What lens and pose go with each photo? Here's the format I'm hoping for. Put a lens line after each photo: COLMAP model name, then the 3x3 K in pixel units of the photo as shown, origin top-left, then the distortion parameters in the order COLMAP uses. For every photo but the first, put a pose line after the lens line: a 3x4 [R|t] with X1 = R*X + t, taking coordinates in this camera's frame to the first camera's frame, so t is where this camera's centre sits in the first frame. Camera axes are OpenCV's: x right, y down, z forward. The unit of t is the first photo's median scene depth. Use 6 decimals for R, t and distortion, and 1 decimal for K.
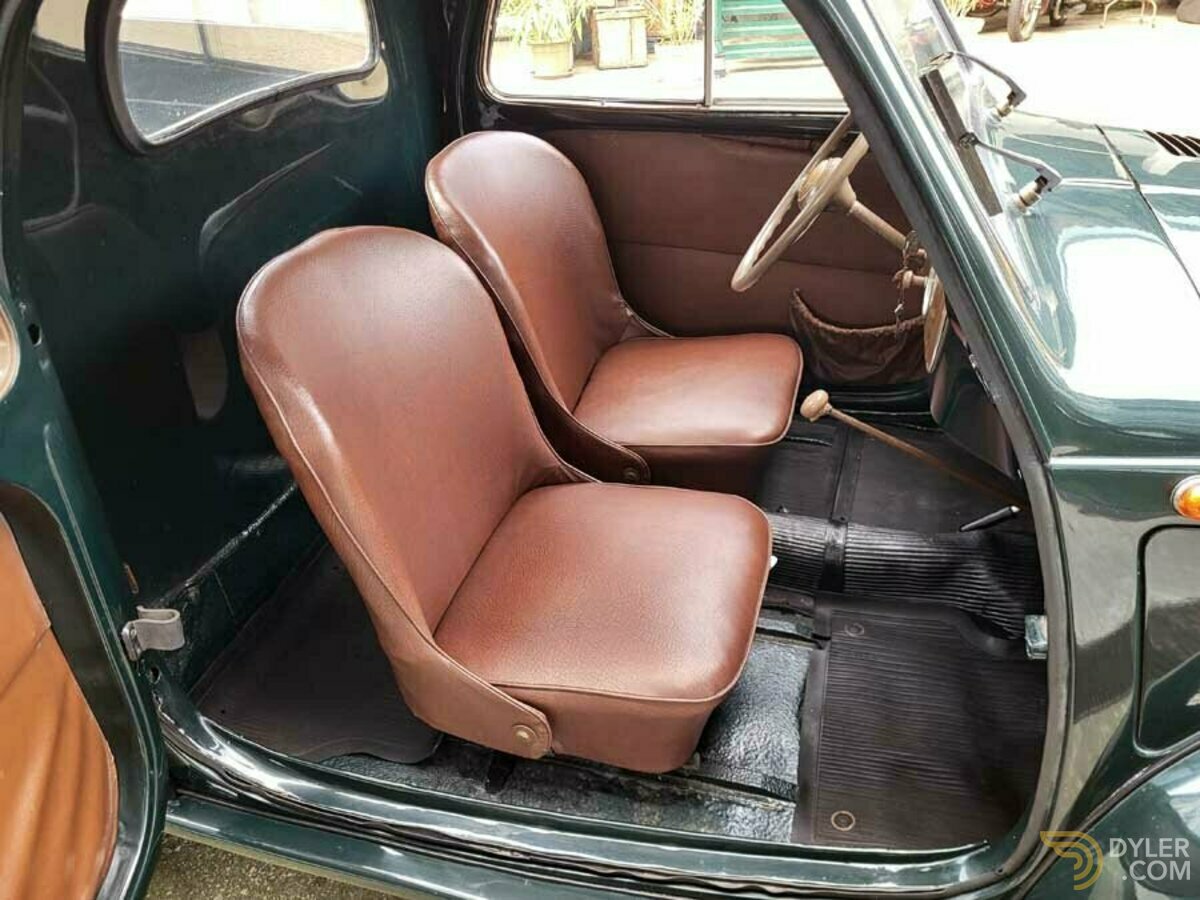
lens RADIAL K [[908.5, 0, 598.9], [0, 908.5, 443.9], [0, 0, 1]] dist [0.050533, -0.040781]
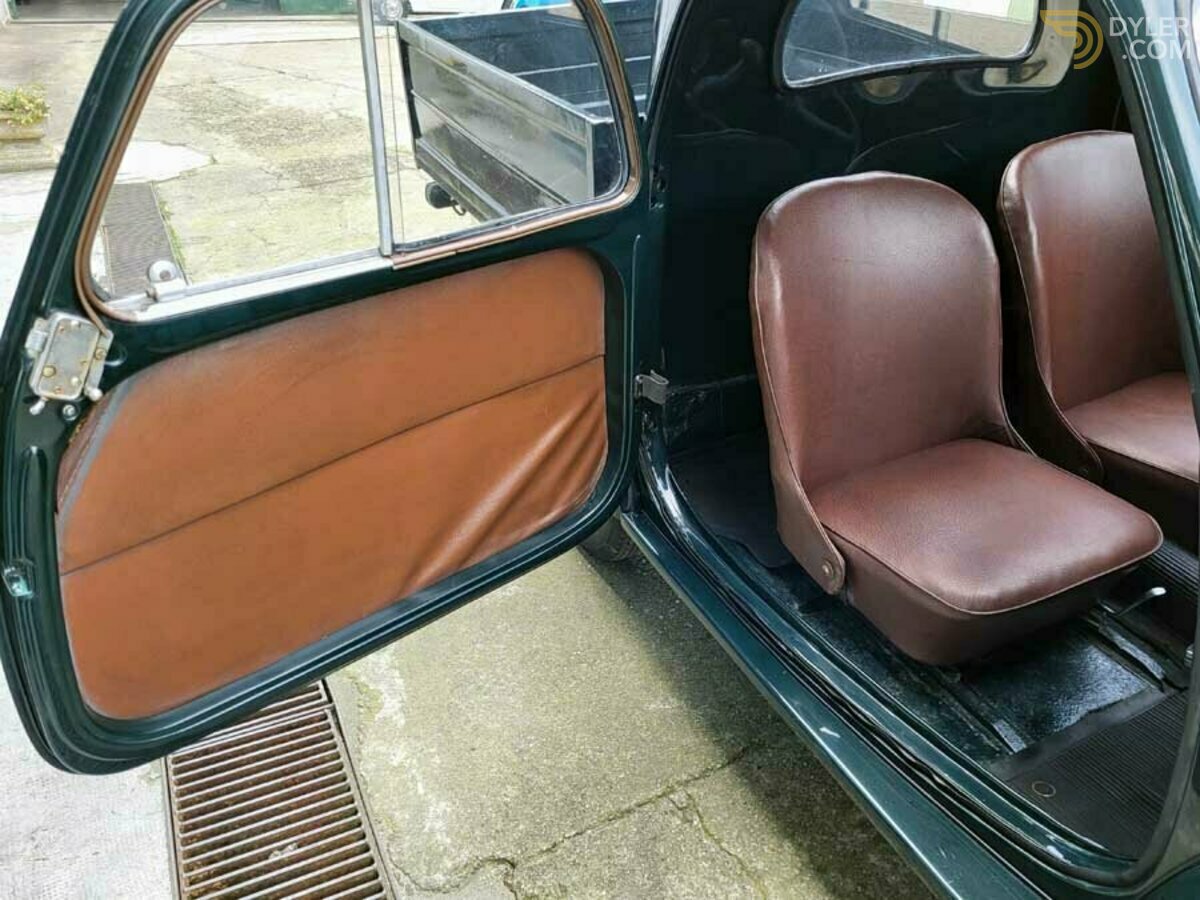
lens RADIAL K [[908.5, 0, 603.2], [0, 908.5, 450.6], [0, 0, 1]] dist [0.050533, -0.040781]
pose [[0.660613, 0.395060, -0.638371, 0.456809], [-0.384489, 0.908394, 0.164280, 0.070599], [0.644793, 0.136921, 0.751994, -0.200956]]
